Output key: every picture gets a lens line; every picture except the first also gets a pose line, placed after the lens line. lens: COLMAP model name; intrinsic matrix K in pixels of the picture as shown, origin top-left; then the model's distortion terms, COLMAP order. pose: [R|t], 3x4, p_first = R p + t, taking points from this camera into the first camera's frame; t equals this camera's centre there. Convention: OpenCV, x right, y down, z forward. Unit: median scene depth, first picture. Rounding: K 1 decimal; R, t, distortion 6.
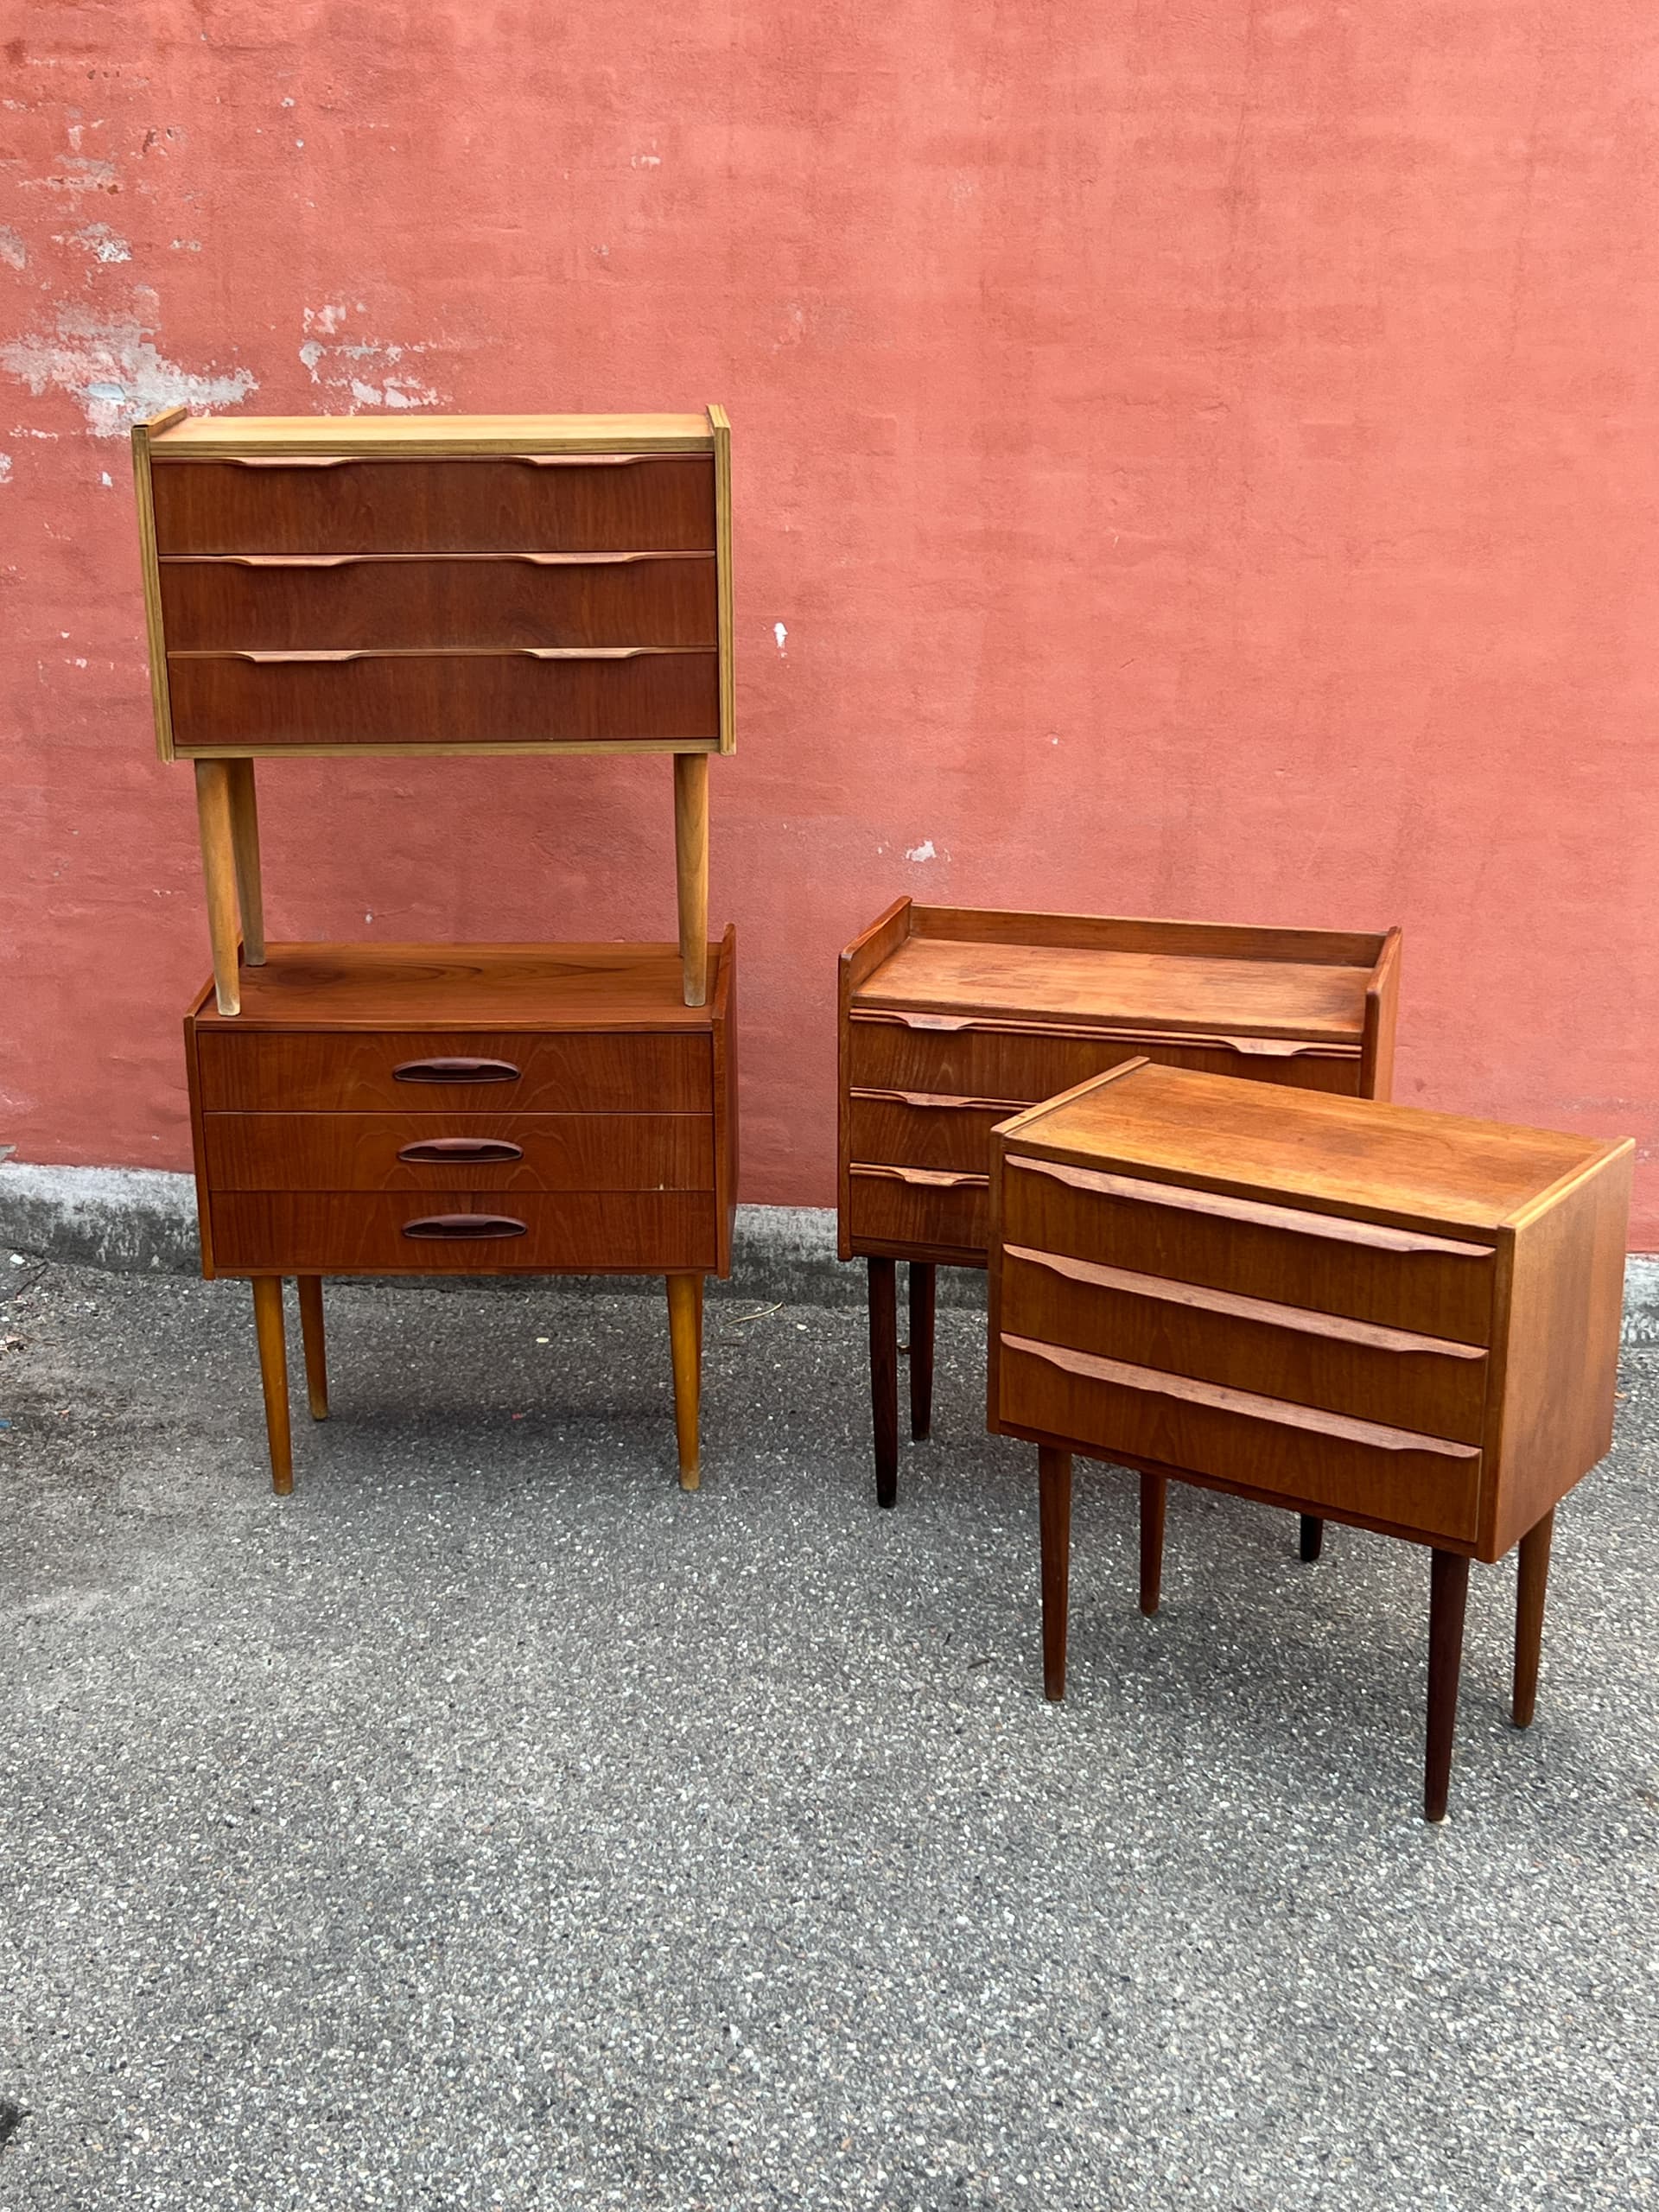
lens RADIAL K [[2818.9, 0, 829.5], [0, 2818.9, 1106.0], [0, 0, 1]] dist [0.179741, -0.666887]
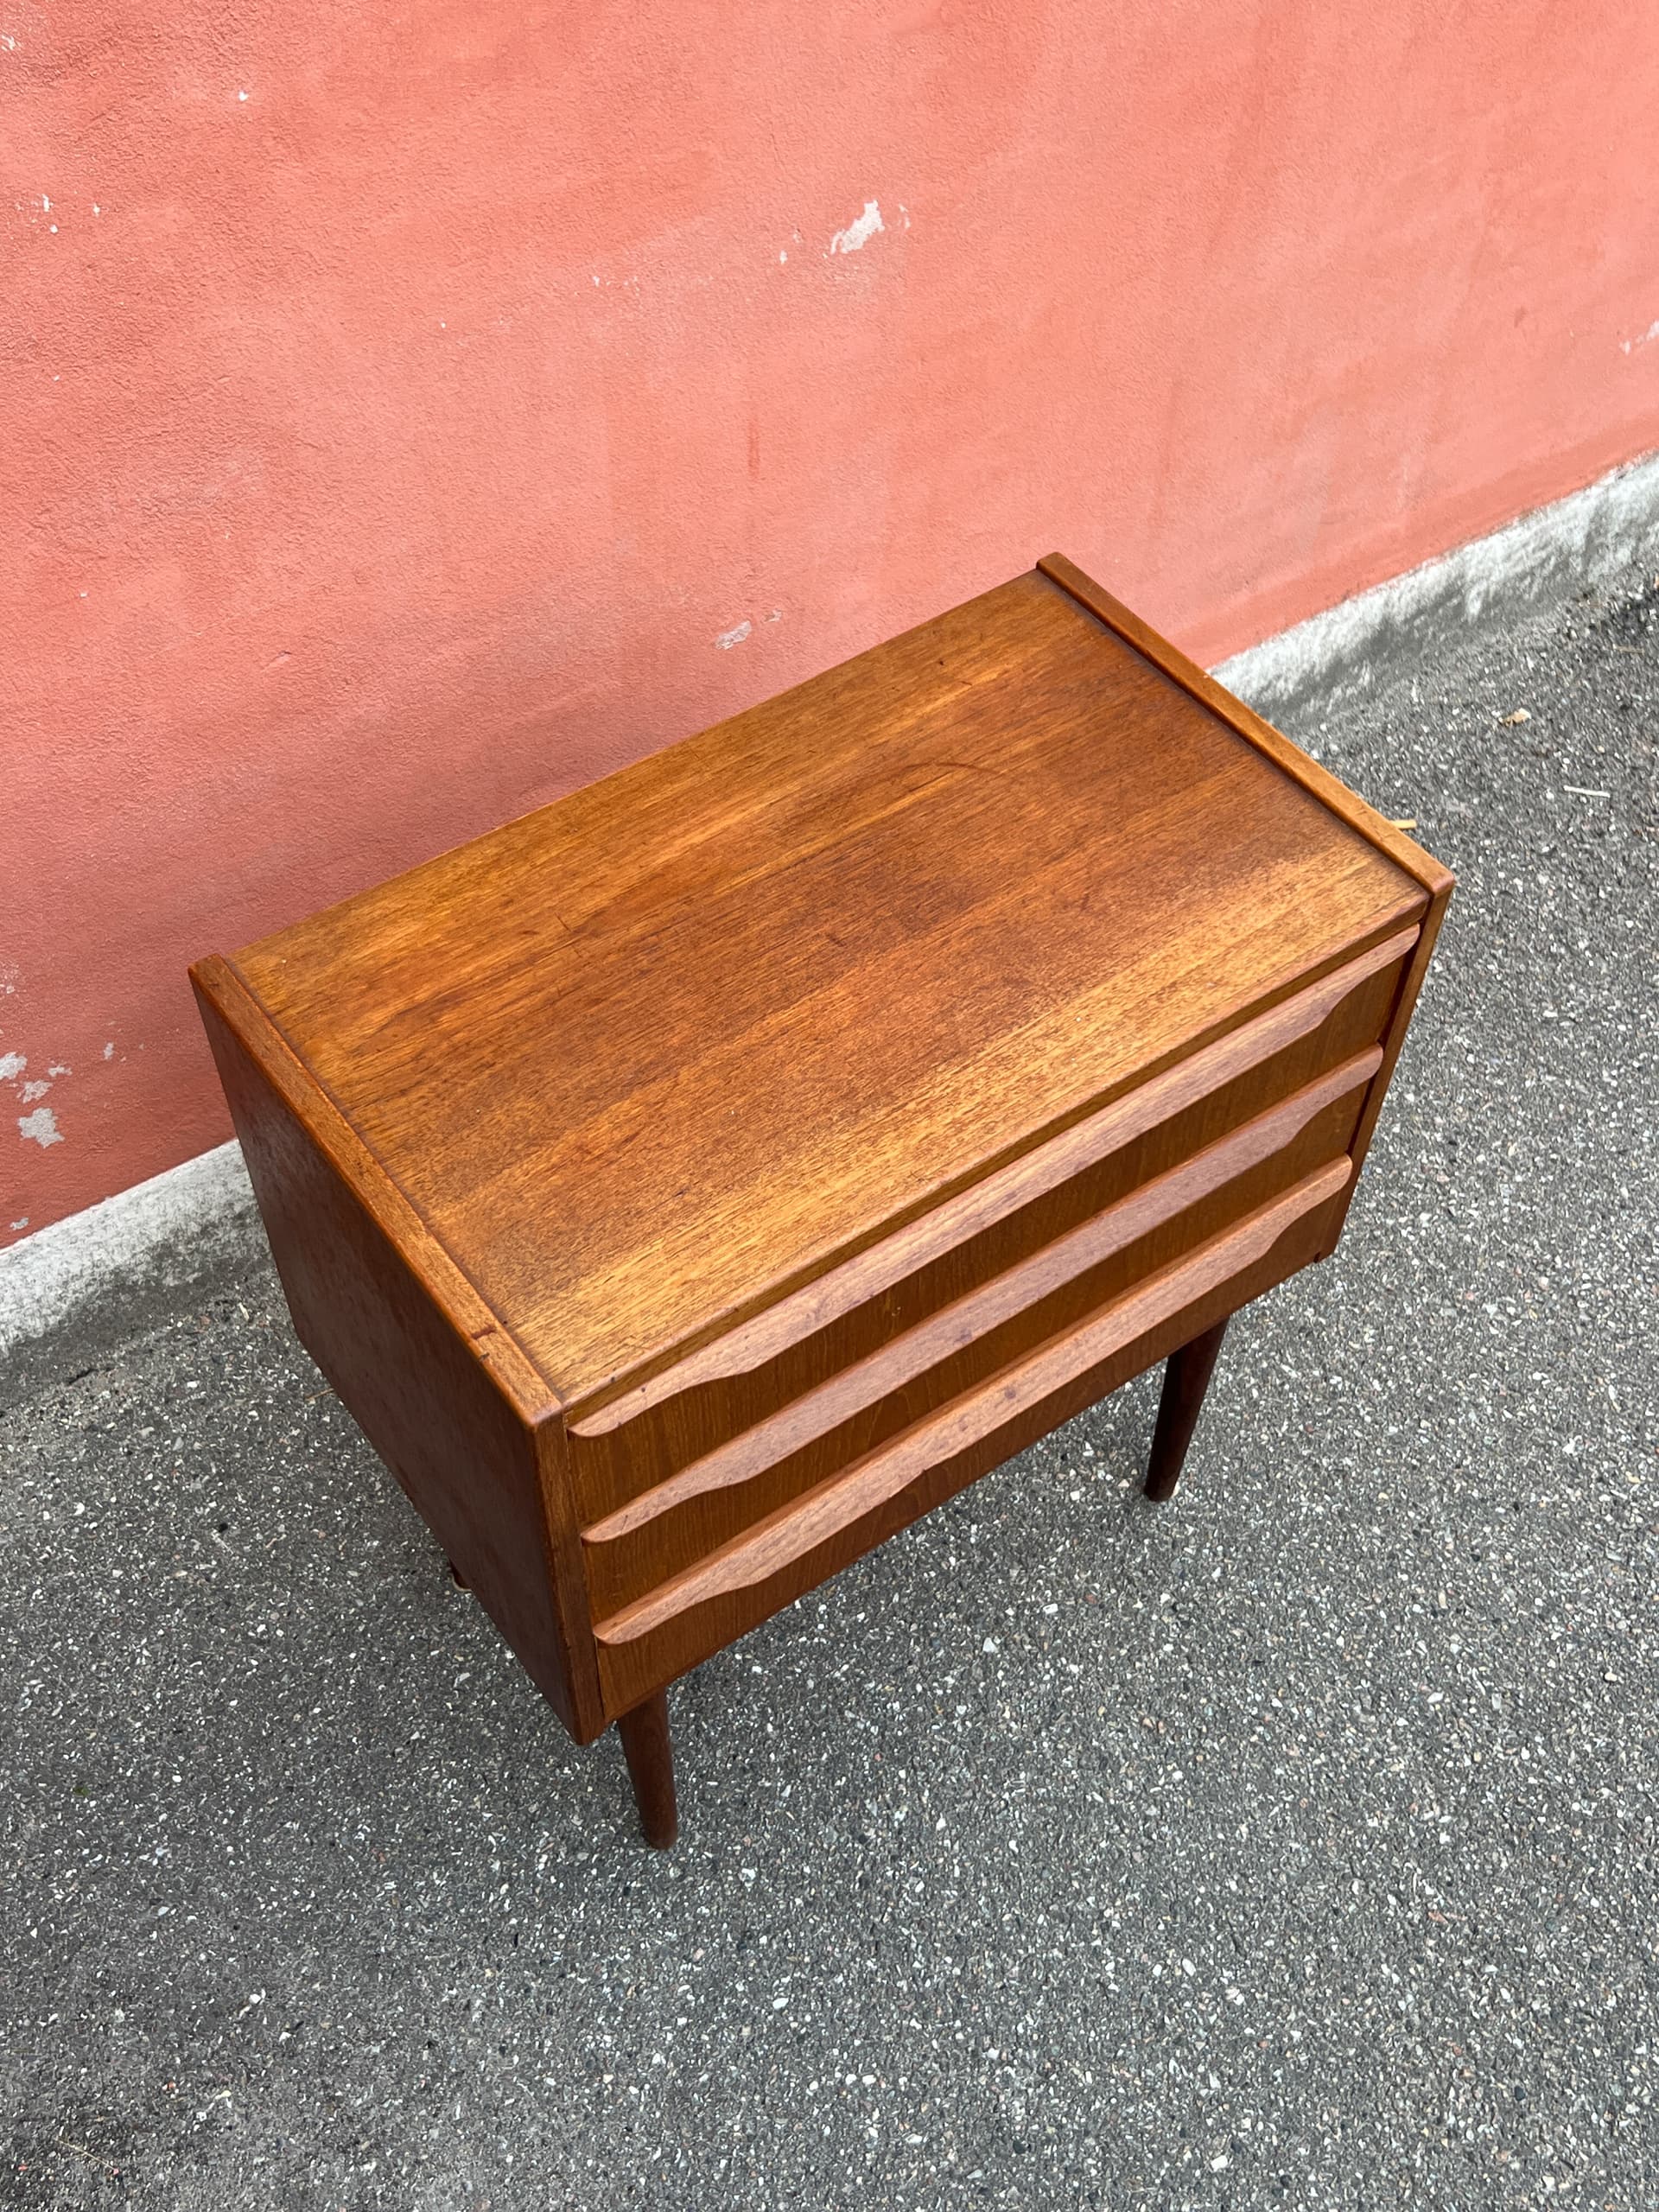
lens RADIAL K [[2351.2, 0, 820.6], [0, 2351.2, 1092.1], [0, 0, 1]] dist [0.119196, -0.314082]
pose [[0.734014, -0.519279, 0.437690, -0.214297], [0.192759, 0.777275, 0.598905, -0.215926], [-0.651204, -0.355237, 0.670627, 0.713828]]
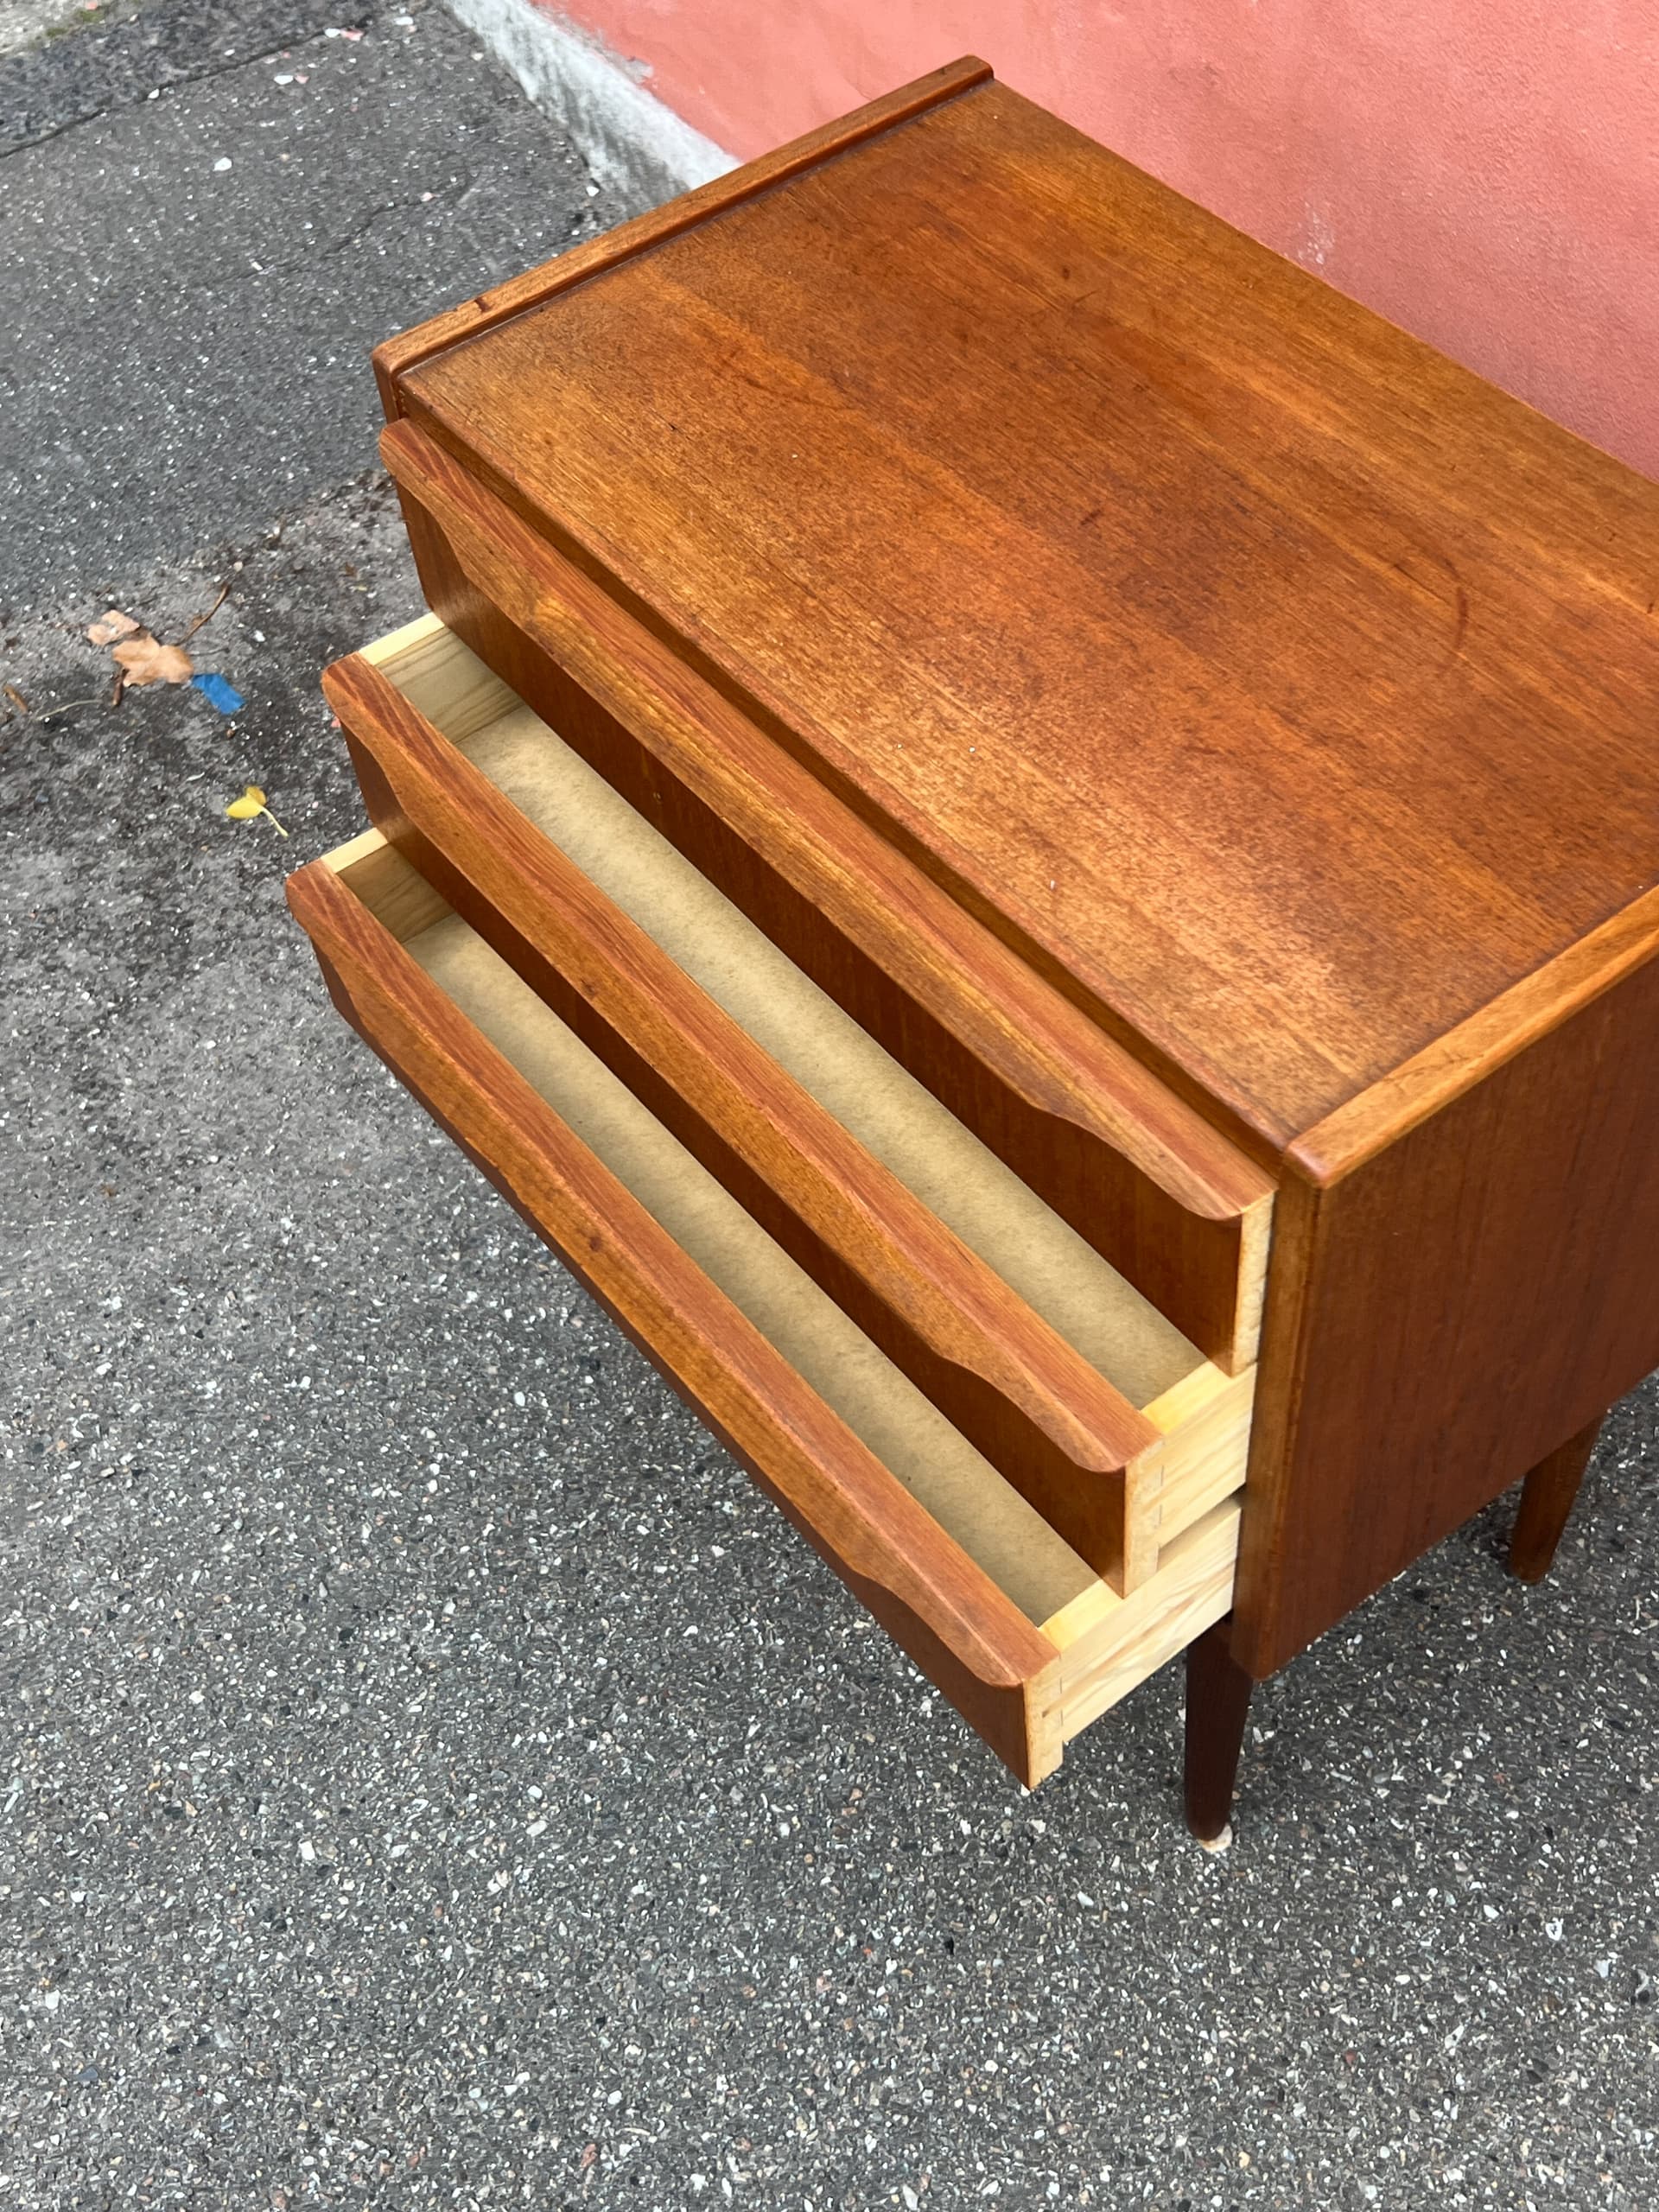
lens RADIAL K [[2599.6, 0, 824.8], [0, 2599.6, 1070.6], [0, 0, 1]] dist [0.148880, -0.433927]
pose [[0.695476, 0.534268, -0.480491, 0.065366], [-0.163909, 0.769024, 0.617848, -0.158980], [0.699605, -0.350942, 0.622409, 0.729697]]
